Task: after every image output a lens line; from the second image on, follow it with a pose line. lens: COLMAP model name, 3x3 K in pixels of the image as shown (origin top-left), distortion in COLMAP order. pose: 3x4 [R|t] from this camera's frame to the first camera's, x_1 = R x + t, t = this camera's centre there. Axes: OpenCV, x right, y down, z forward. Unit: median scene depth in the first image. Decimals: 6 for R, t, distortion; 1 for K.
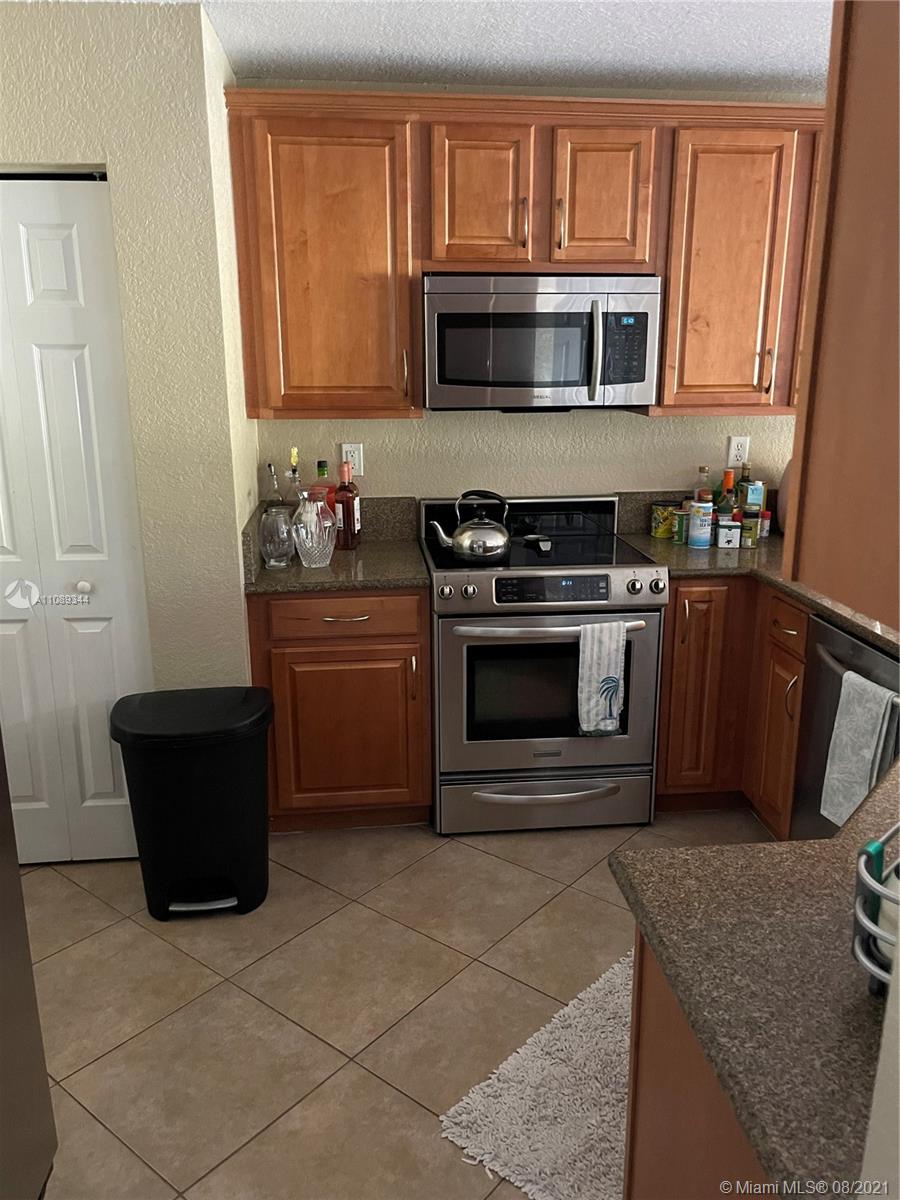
lens RADIAL K [[911.6, 0, 459.0], [0, 911.6, 607.6], [0, 0, 1]] dist [0.064121, -0.085891]
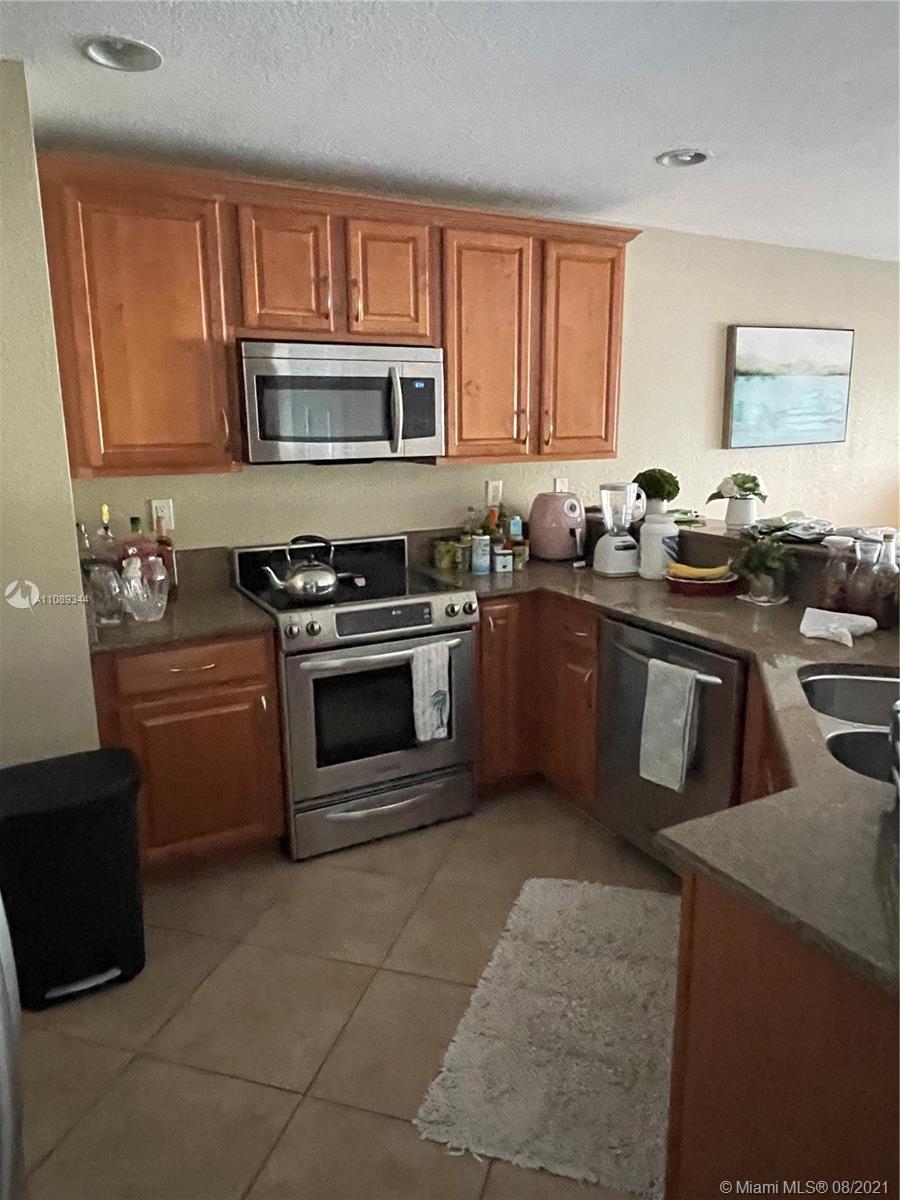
lens RADIAL K [[791.2, 0, 458.5], [0, 791.2, 597.8], [0, 0, 1]] dist [0.010334, -0.021827]
pose [[0.927280, -0.088986, 0.363638, -0.161342], [0.105825, 0.994029, -0.026604, -0.010842], [-0.359099, 0.063151, 0.931160, 0.061744]]
